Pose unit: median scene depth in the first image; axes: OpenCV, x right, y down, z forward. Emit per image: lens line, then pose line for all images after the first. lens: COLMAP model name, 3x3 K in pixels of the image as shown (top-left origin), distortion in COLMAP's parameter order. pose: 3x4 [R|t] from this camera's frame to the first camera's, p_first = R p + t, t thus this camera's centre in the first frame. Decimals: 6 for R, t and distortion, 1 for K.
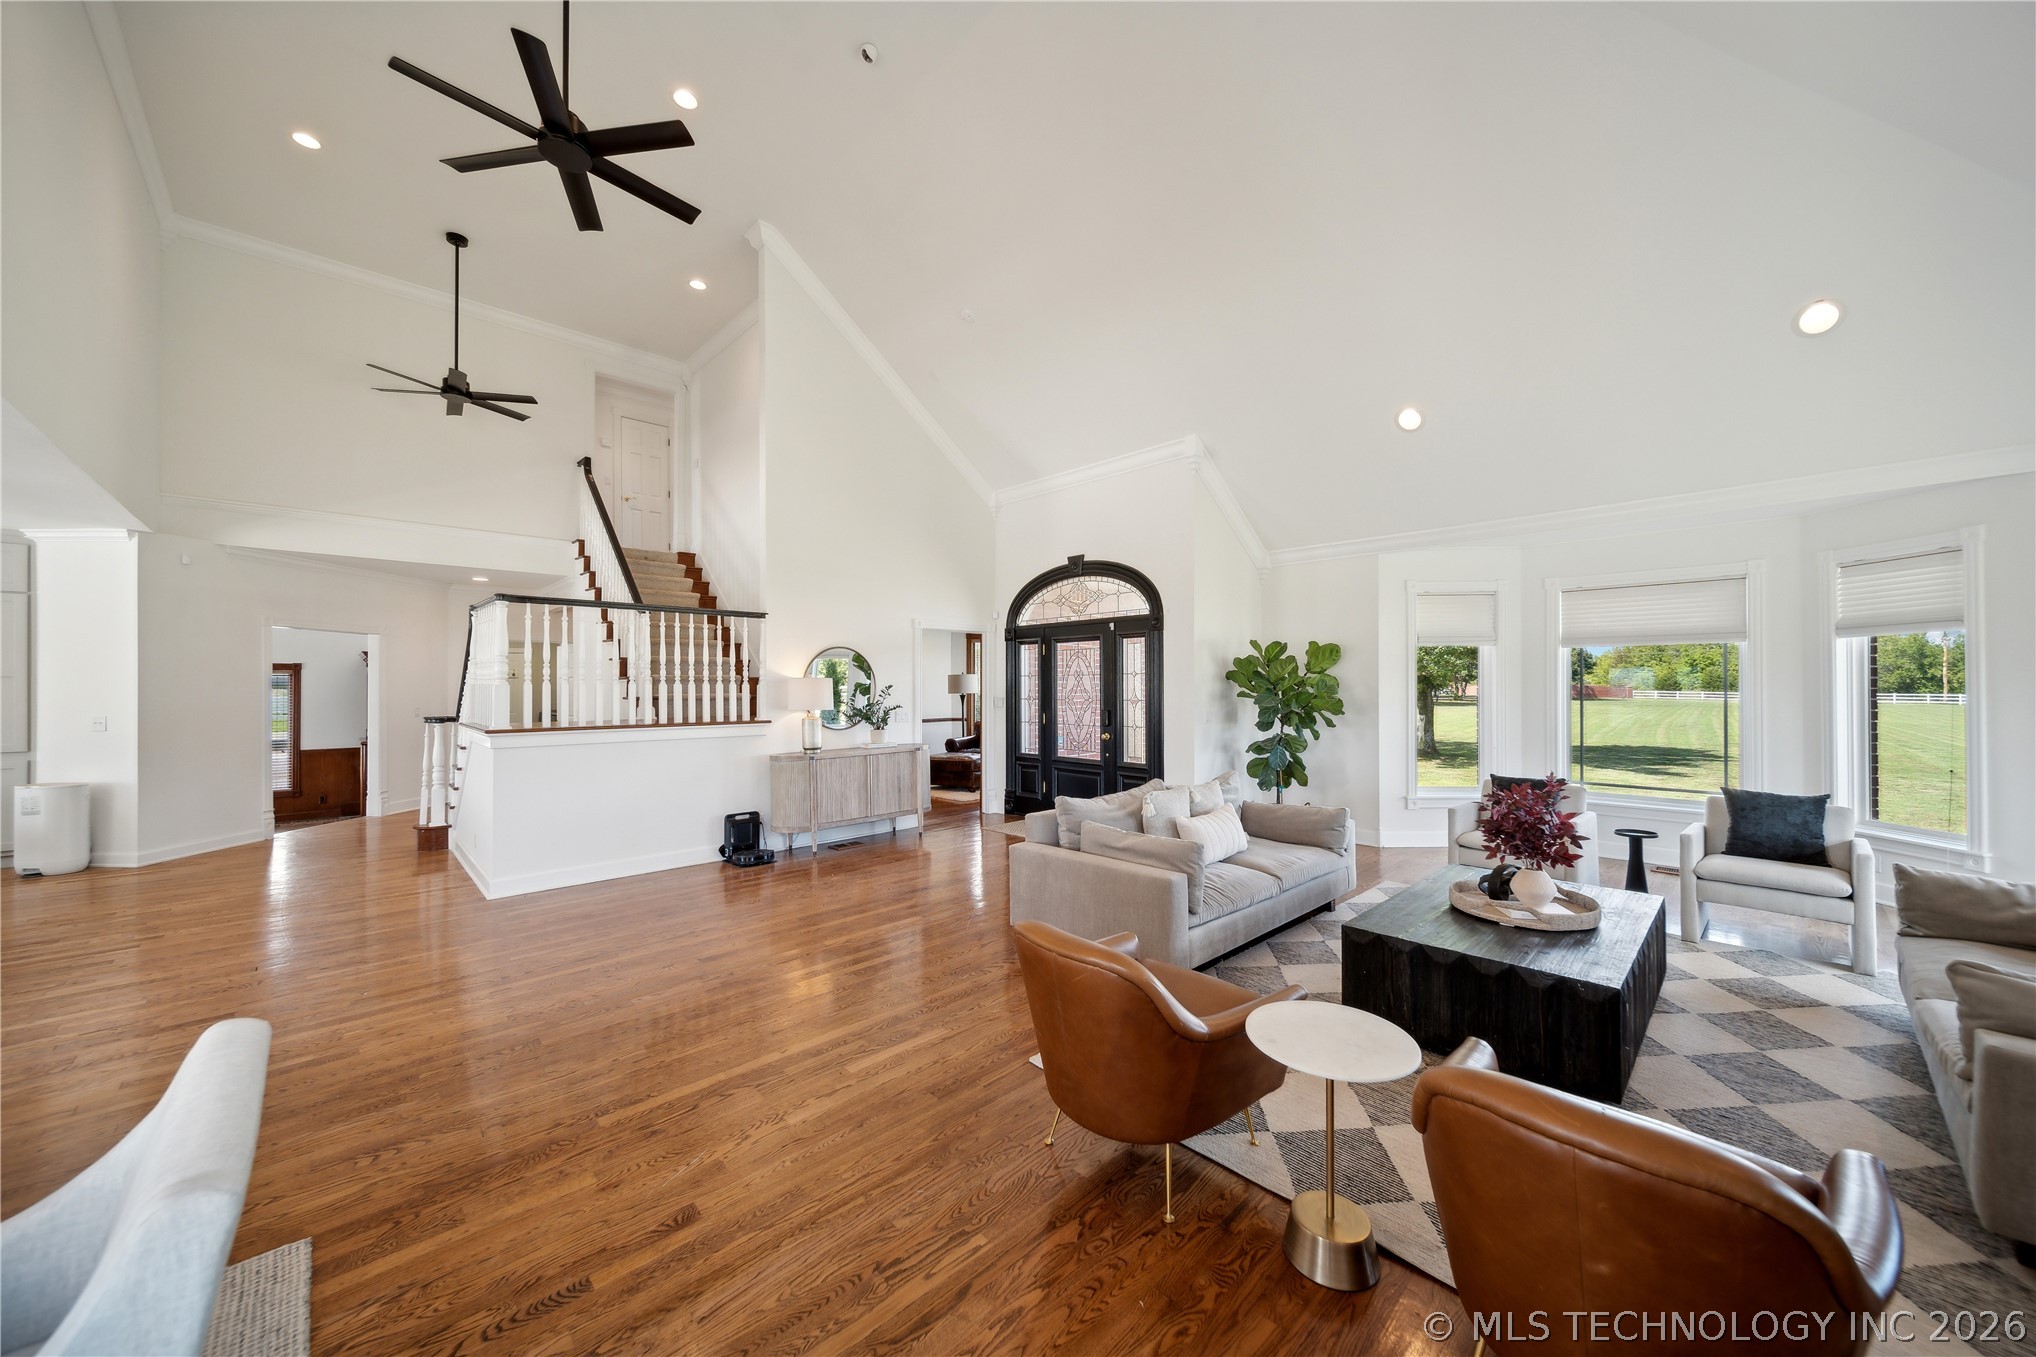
lens RADIAL K [[730.6, 0, 1018.0], [0, 730.6, 678.5], [0, 0, 1]] dist [0.000702, -0.000129]
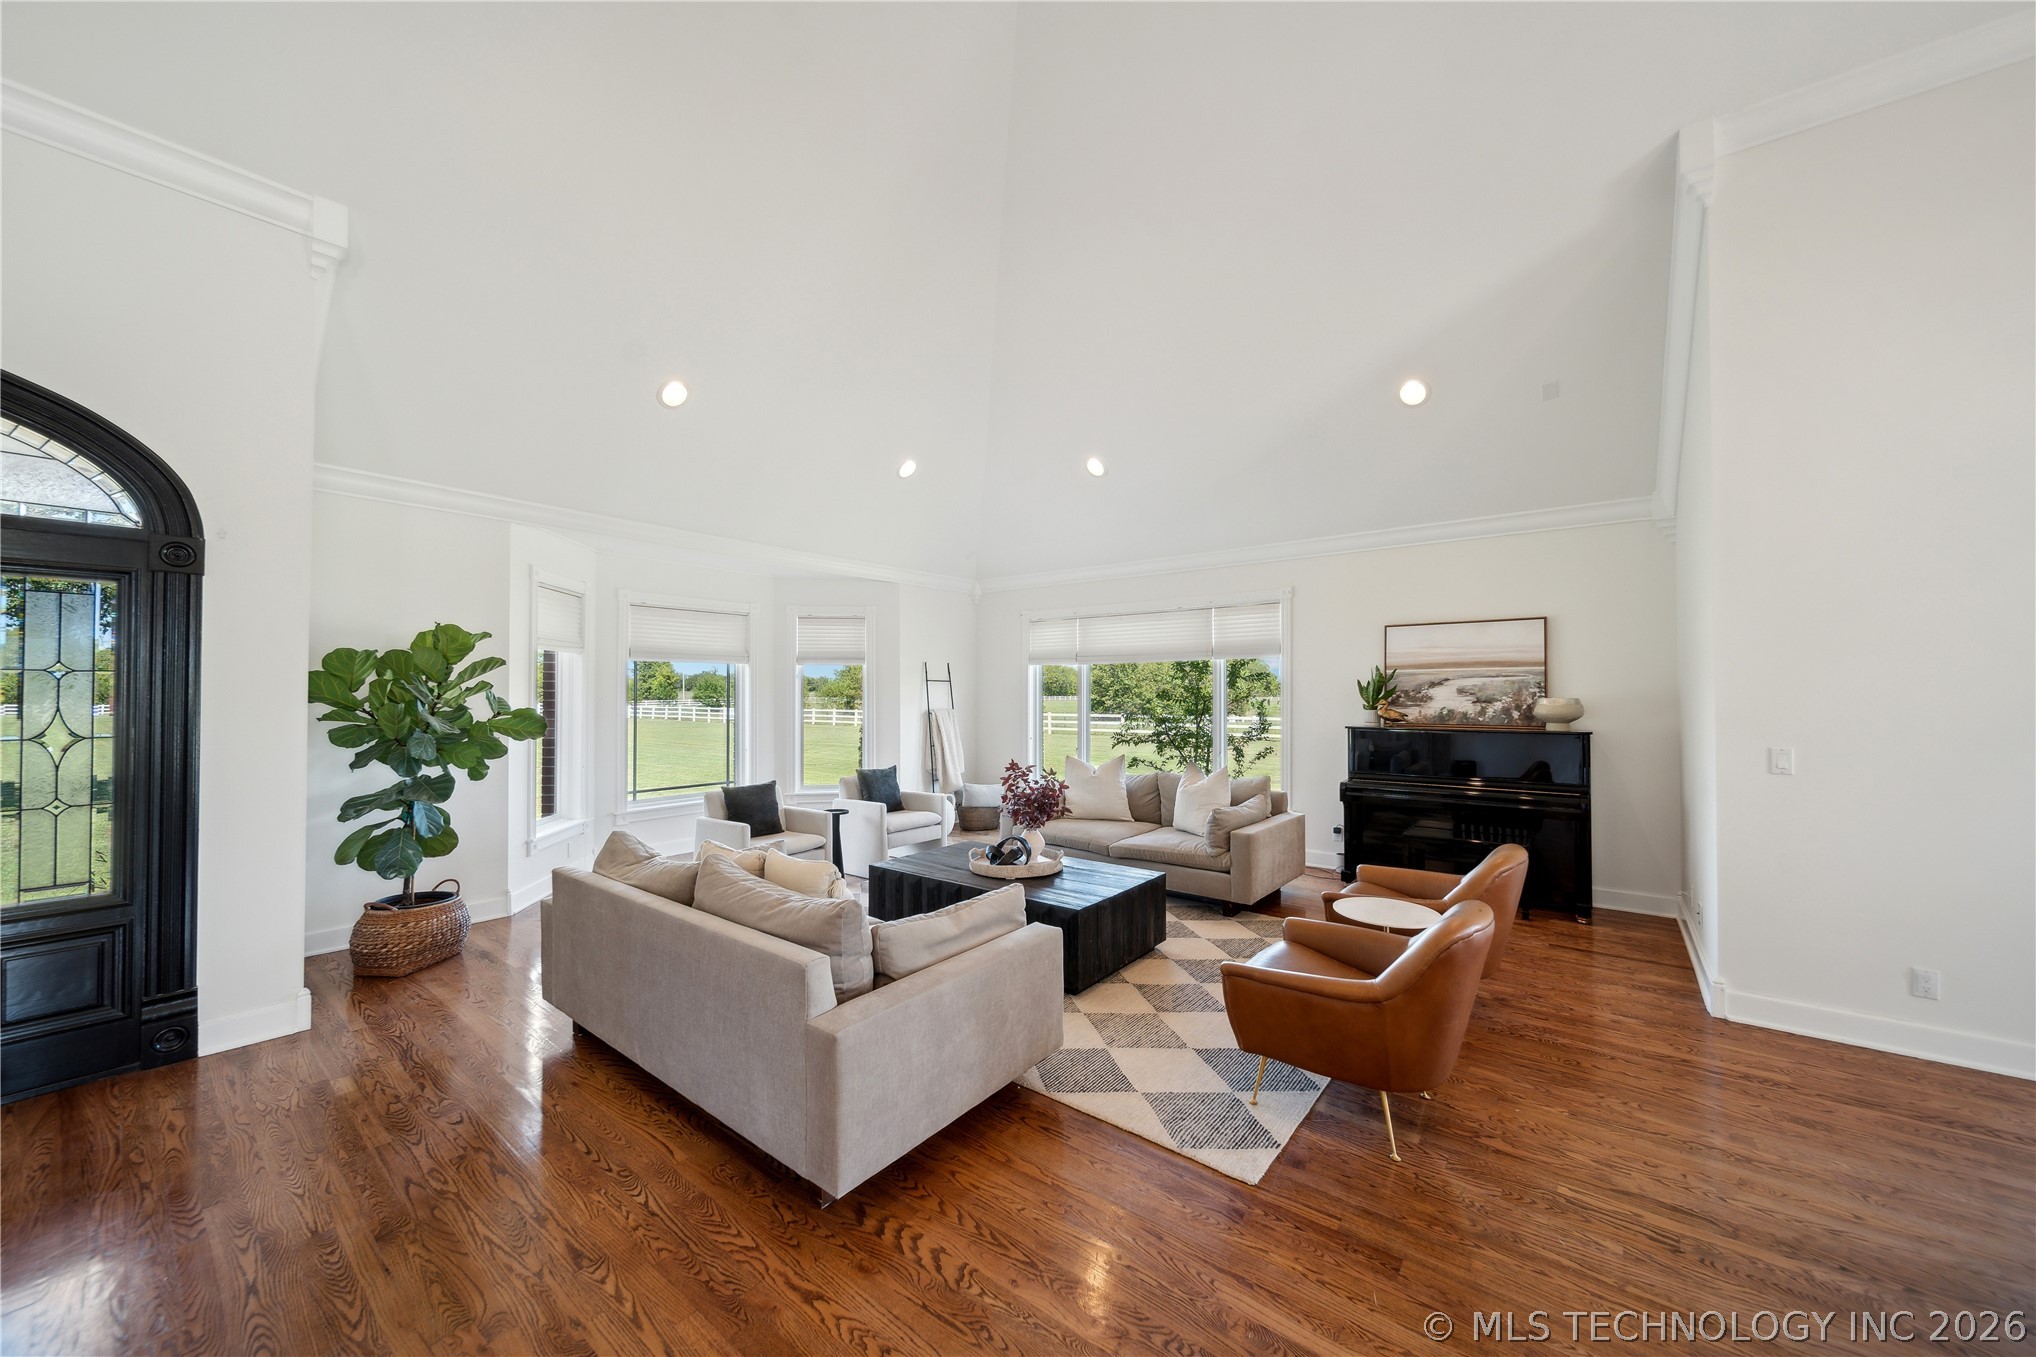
lens RADIAL K [[730.6, 0, 1018.0], [0, 730.6, 678.5], [0, 0, 1]] dist [0.000702, -0.000129]
pose [[-0.134318, 0.018761, 0.990761, -0.564778], [-0.009528, 0.999750, -0.020223, -0.001138], [-0.990892, -0.012156, -0.134106, 1.045370]]
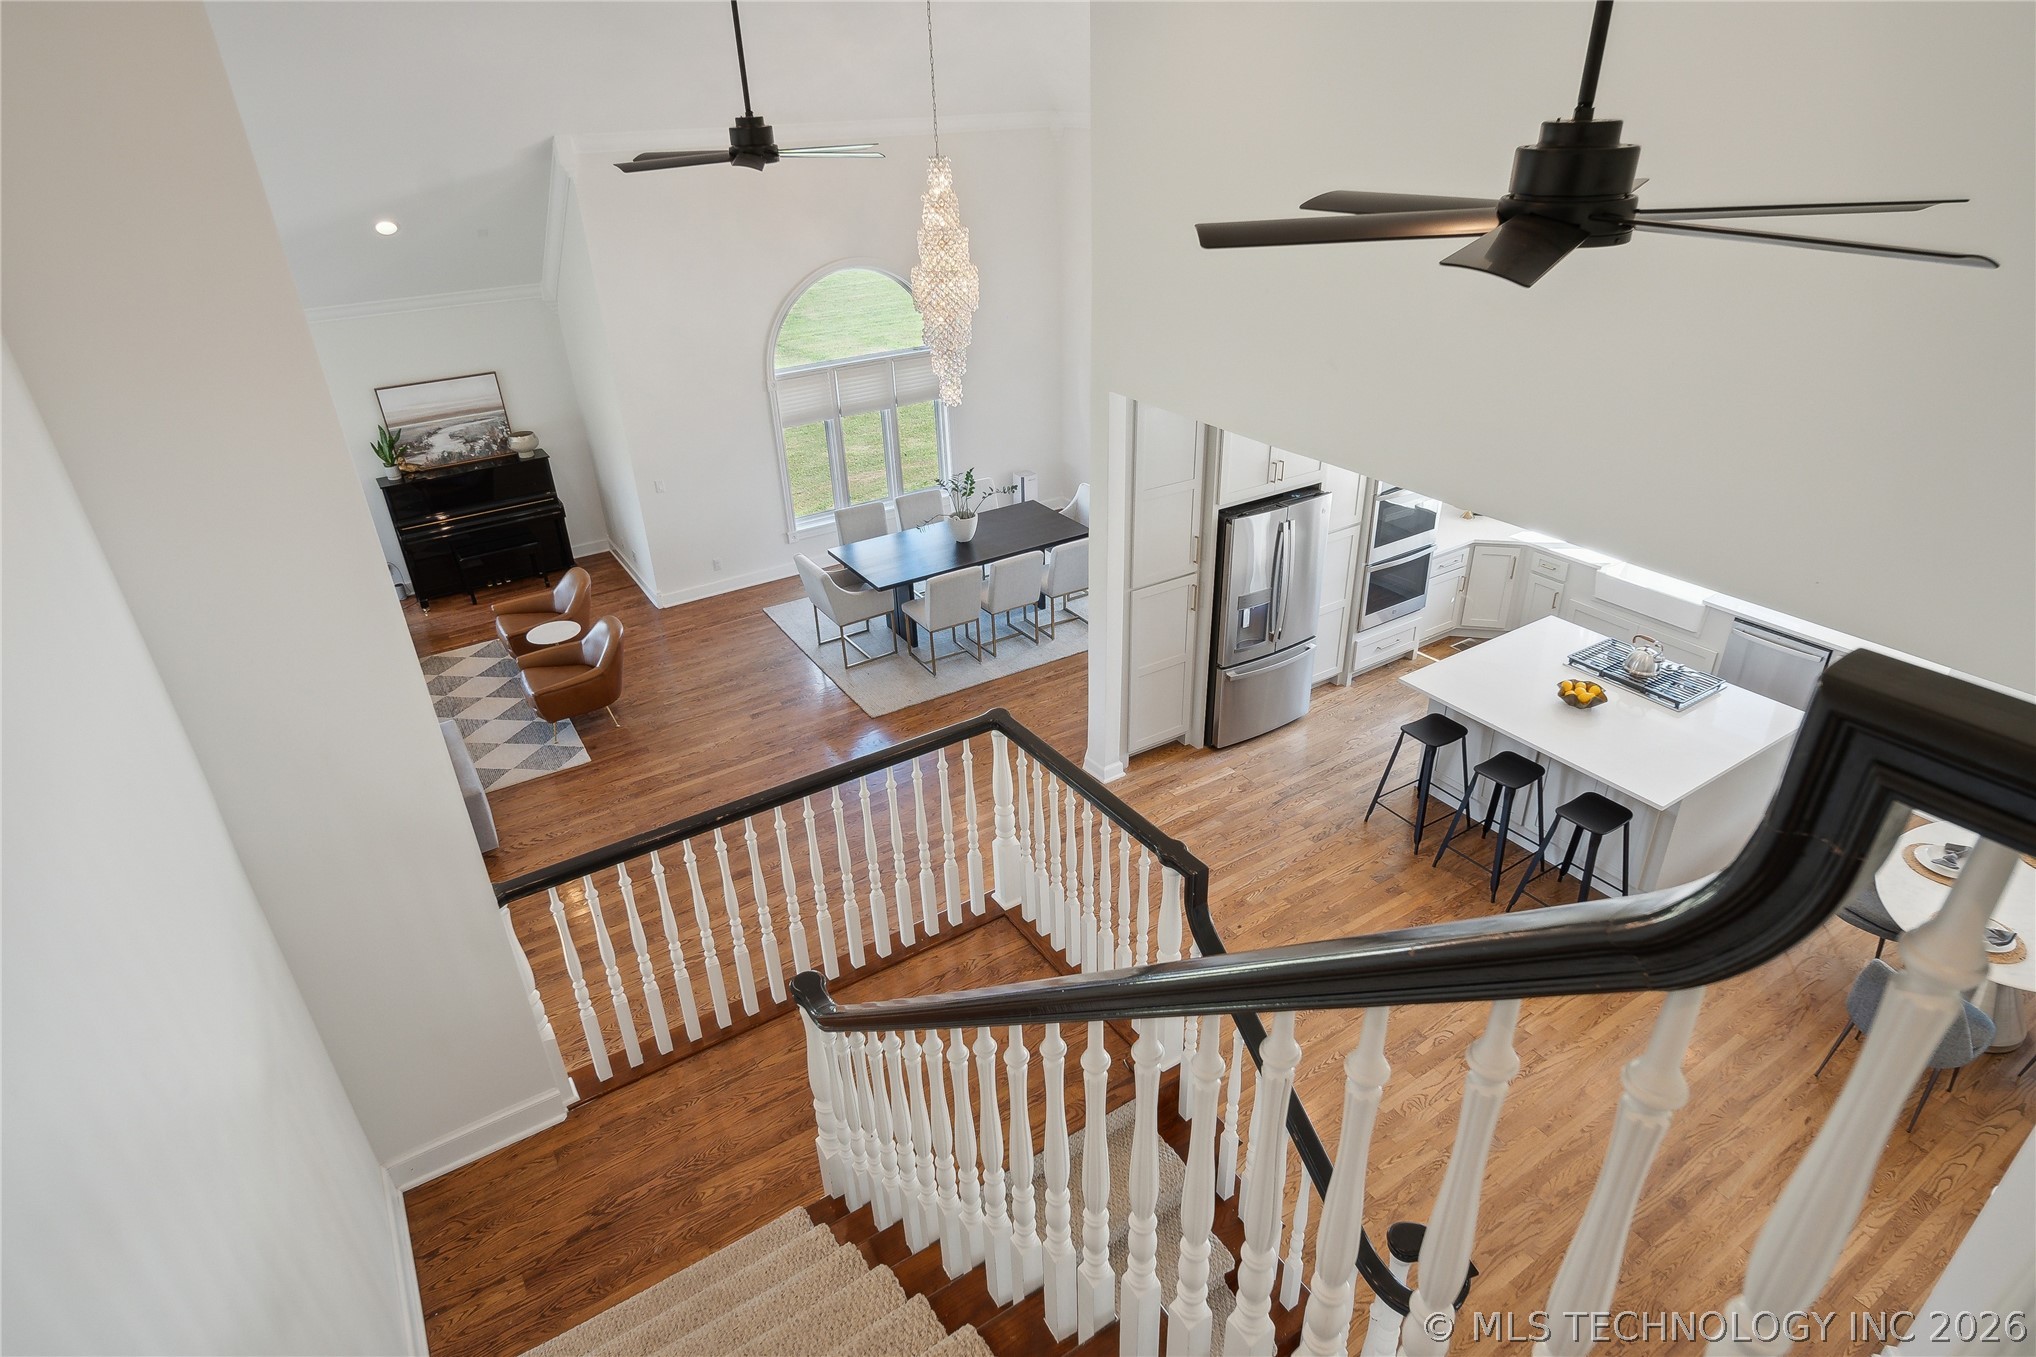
lens RADIAL K [[1109.6, 0, 1018.0], [0, 1109.6, 678.5], [0, 0, 1]] dist [-0.008844, -0.001385]
pose [[-0.979580, -0.070967, 0.188115, -1.307455], [0.028251, 0.877768, 0.478252, -0.861248], [-0.199061, 0.473800, -0.857839, 2.551375]]
